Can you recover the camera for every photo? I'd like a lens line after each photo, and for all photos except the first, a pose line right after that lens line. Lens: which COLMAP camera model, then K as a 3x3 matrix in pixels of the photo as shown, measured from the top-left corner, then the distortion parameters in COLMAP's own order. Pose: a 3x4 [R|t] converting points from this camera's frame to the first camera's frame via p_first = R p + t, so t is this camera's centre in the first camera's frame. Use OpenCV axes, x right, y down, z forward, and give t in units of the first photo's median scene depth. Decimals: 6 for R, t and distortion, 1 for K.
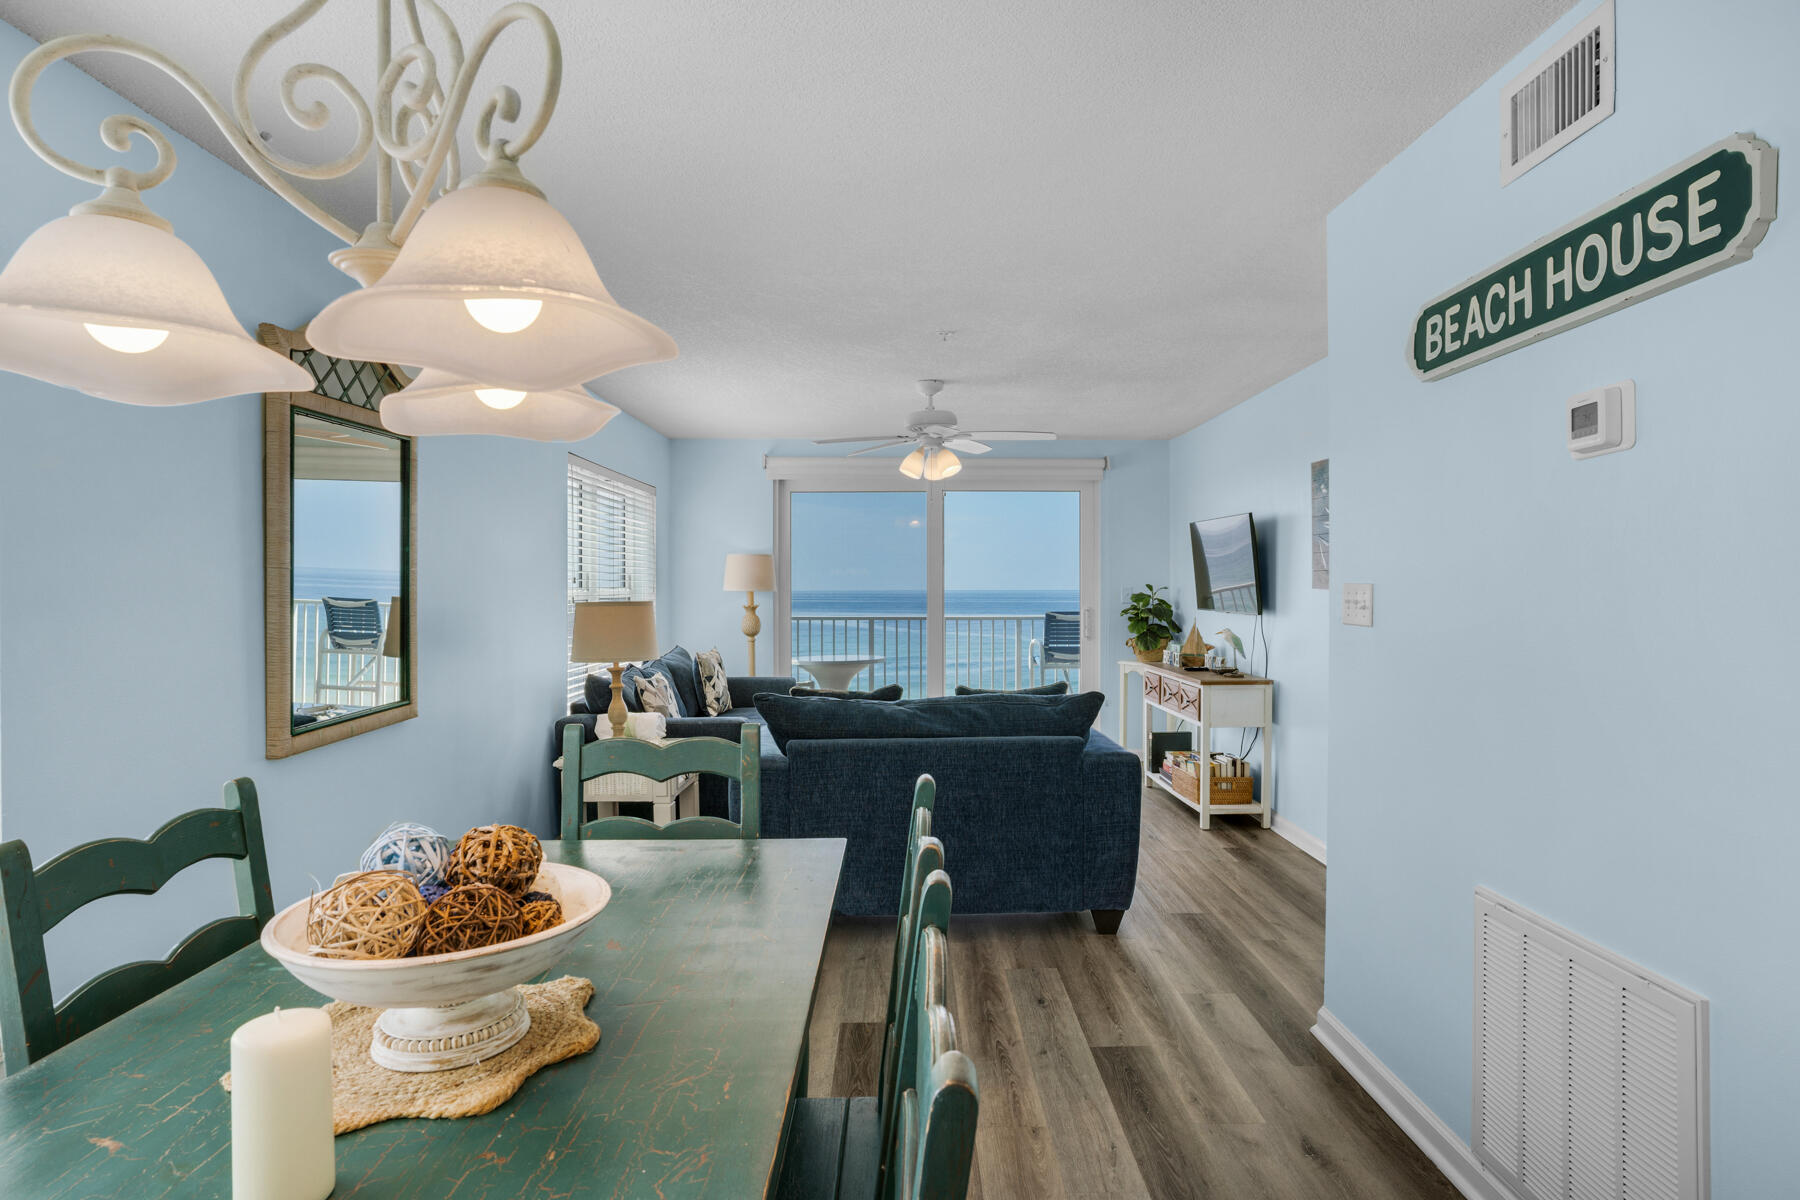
lens RADIAL K [[962.5, 0, 899.3], [0, 962.5, 575.5], [0, 0, 1]] dist [-0.046466, 0.022593]
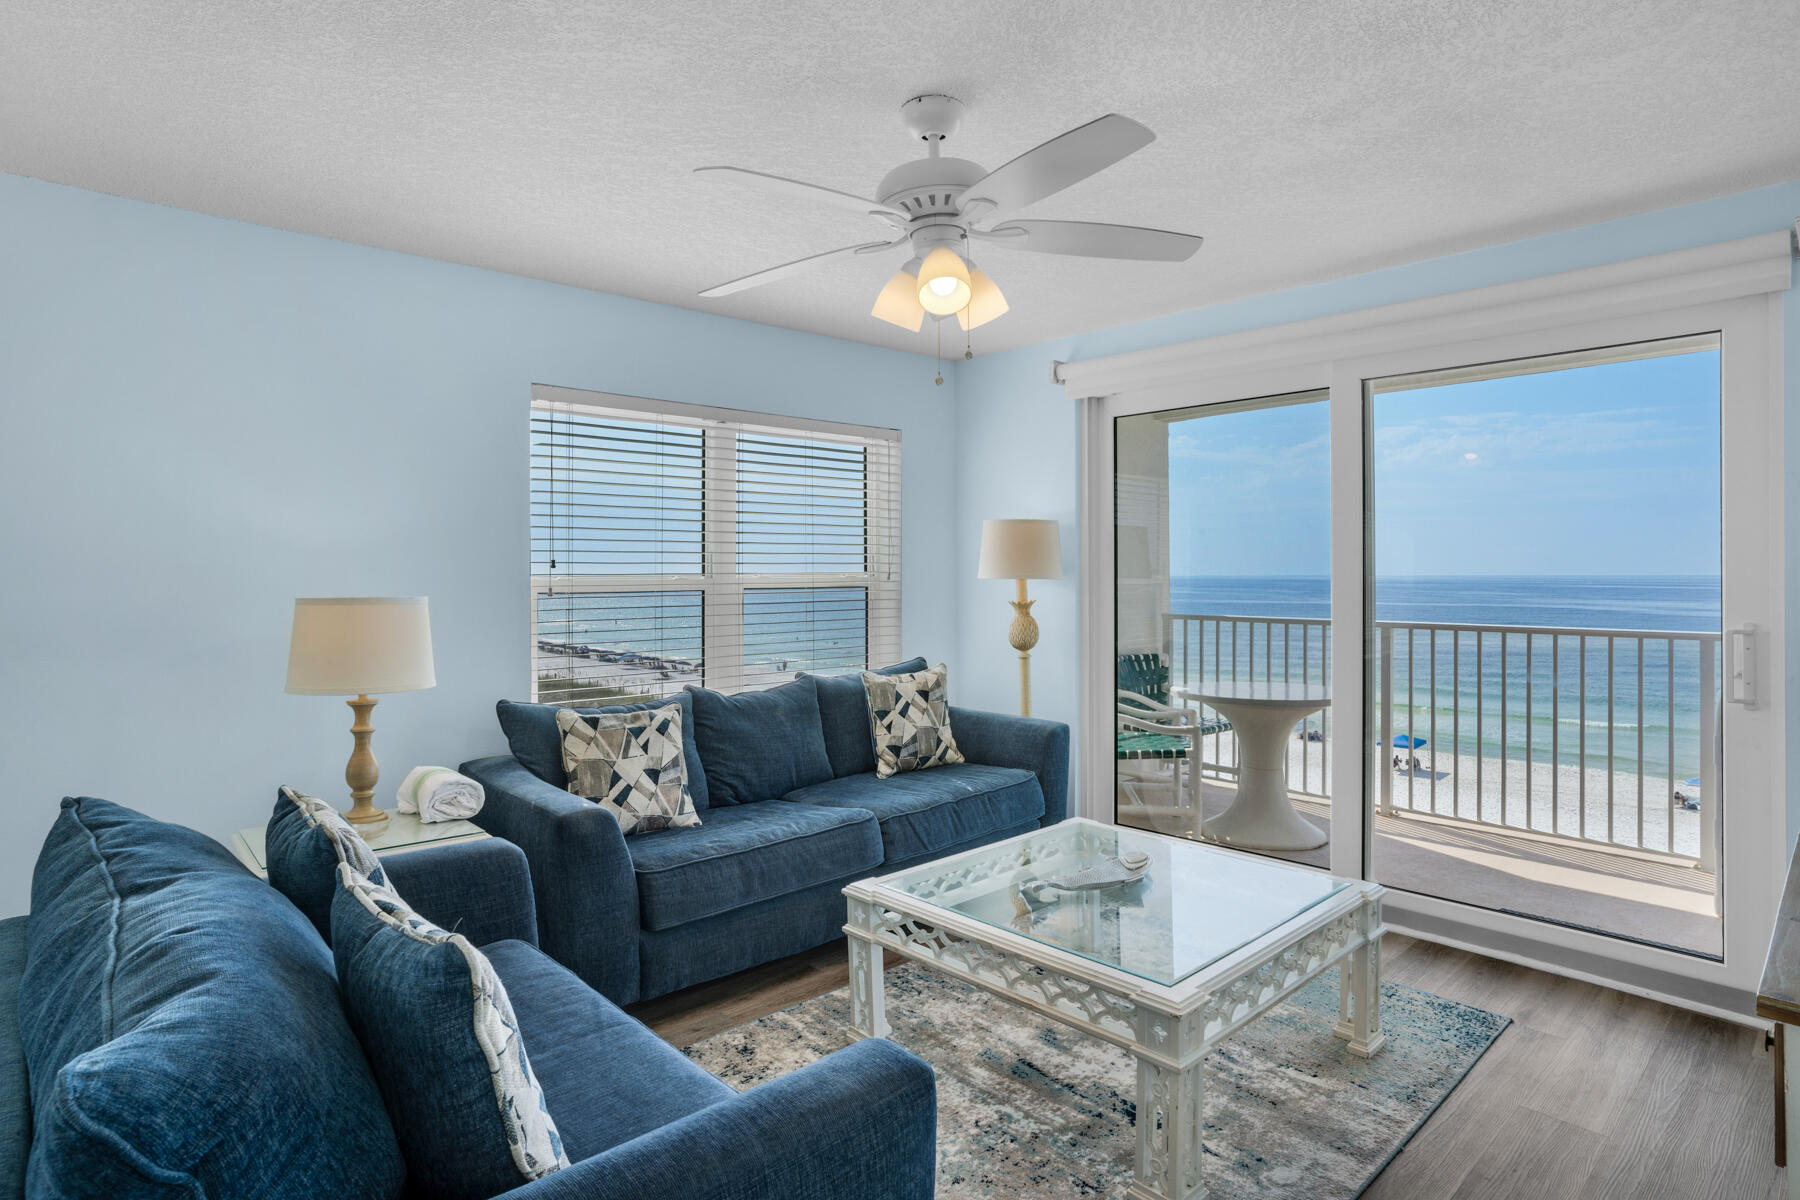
lens RADIAL K [[962.5, 0, 899.3], [0, 962.5, 575.5], [0, 0, 1]] dist [-0.046466, 0.022593]
pose [[0.677689, 0.000914, -0.735348, 0.814593], [0.010453, 0.999886, 0.010877, 0.021146], [0.735274, -0.015058, 0.677603, 1.651875]]
